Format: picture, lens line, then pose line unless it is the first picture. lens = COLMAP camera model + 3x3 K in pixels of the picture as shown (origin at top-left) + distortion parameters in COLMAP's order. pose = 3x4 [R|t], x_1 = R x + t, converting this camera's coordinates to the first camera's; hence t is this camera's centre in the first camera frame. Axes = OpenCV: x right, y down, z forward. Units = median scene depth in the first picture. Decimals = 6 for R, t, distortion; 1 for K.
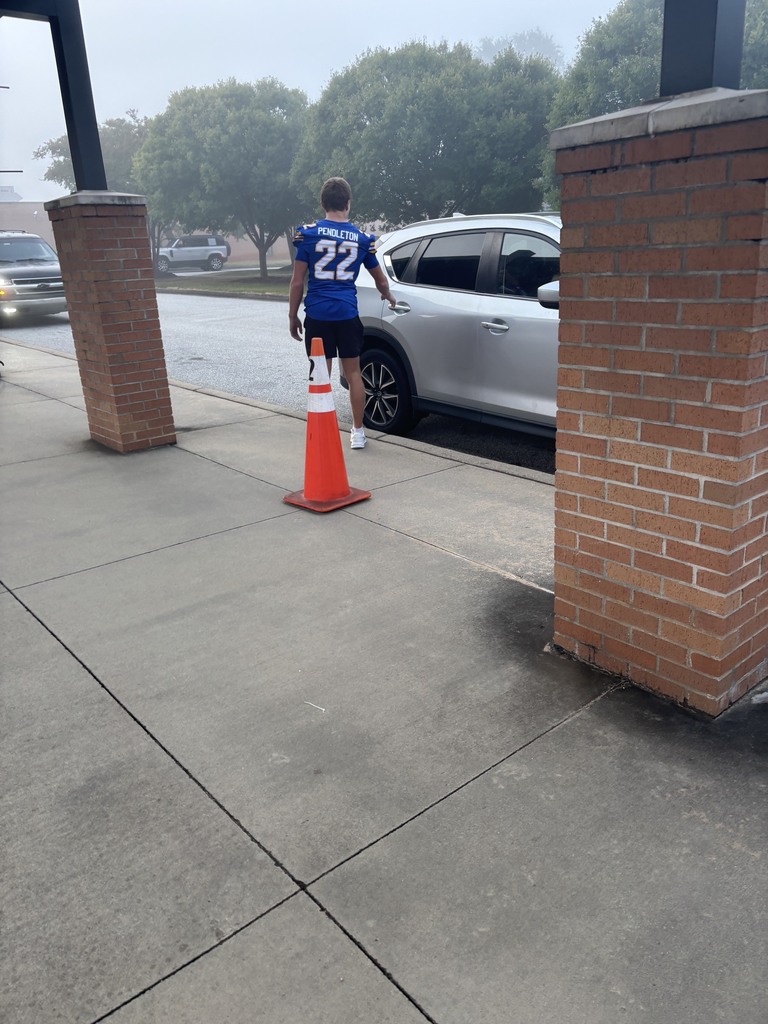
lens RADIAL K [[773.9, 0, 388.5], [0, 773.9, 512.3], [0, 0, 1]] dist [-0.002049, 0.013736]
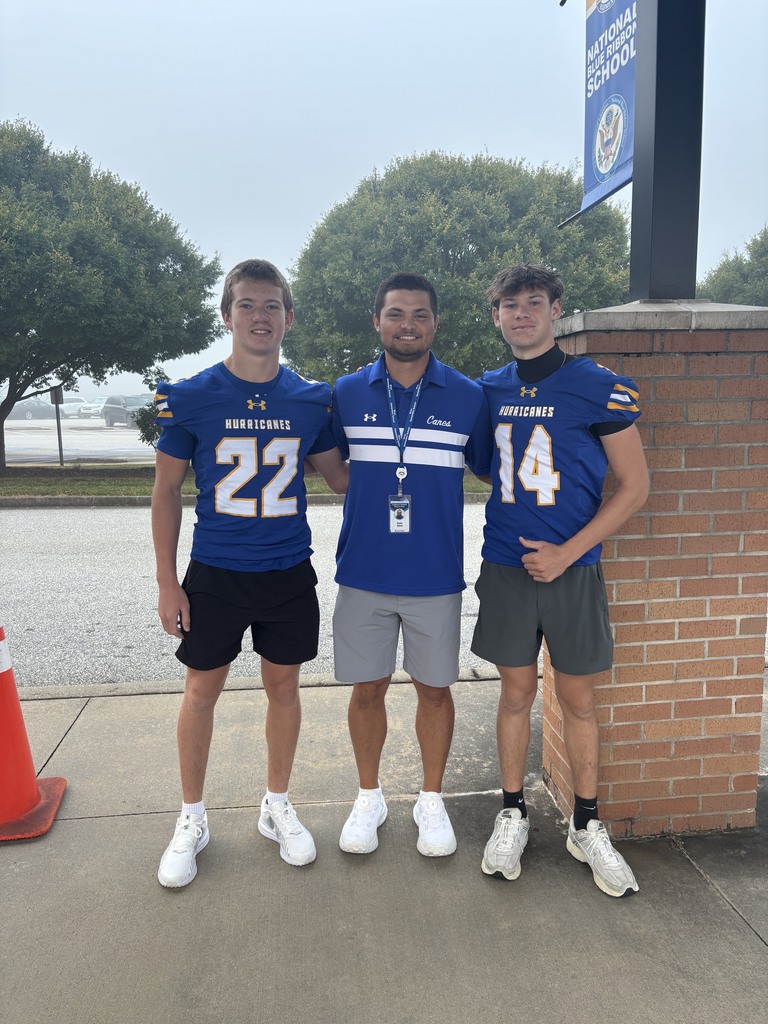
lens RADIAL K [[773.9, 0, 386.7], [0, 773.9, 509.8], [0, 0, 1]] dist [-0.002049, 0.013736]
pose [[0.541825, -0.084325, 0.836251, -0.814950], [0.262583, 0.962135, -0.073114, -0.248790], [-0.798421, 0.259200, 0.543451, 0.750882]]
